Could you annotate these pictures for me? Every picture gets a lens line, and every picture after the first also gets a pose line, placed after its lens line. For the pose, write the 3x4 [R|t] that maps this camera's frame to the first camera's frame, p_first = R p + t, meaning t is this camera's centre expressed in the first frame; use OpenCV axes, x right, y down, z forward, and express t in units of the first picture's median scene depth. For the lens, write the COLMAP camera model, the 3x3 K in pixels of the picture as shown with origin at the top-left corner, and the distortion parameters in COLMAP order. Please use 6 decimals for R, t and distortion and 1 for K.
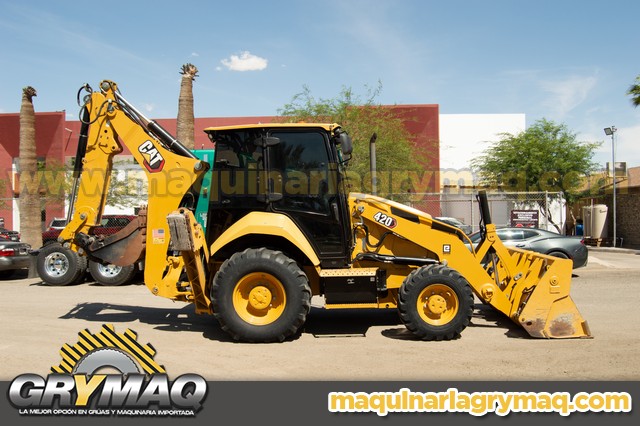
lens RADIAL K [[567.7, 0, 319.5], [0, 567.7, 215.4], [0, 0, 1]] dist [-0.091494, 0.006943]
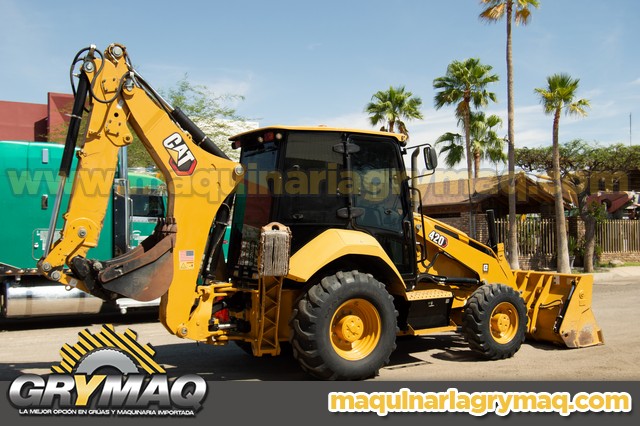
lens RADIAL K [[698.4, 0, 320.8], [0, 698.4, 214.2], [0, 0, 1]] dist [-0.075909, 0.000000]
pose [[0.840758, 0.022848, 0.540929, -0.650921], [-0.004107, 0.999350, -0.035829, 0.008614], [-0.541395, 0.027902, 0.840305, 0.114199]]
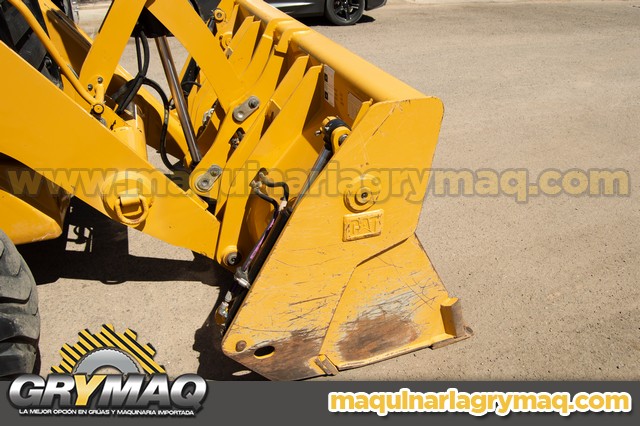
lens RADIAL K [[506.7, 0, 319.3], [0, 506.7, 215.4], [0, 0, 1]] dist [-0.090505, 0.022227]
pose [[0.934756, -0.162681, 0.315857, 0.291478], [-0.017166, 0.867296, 0.497497, 0.018087], [-0.354875, -0.470461, 0.807917, 0.721709]]
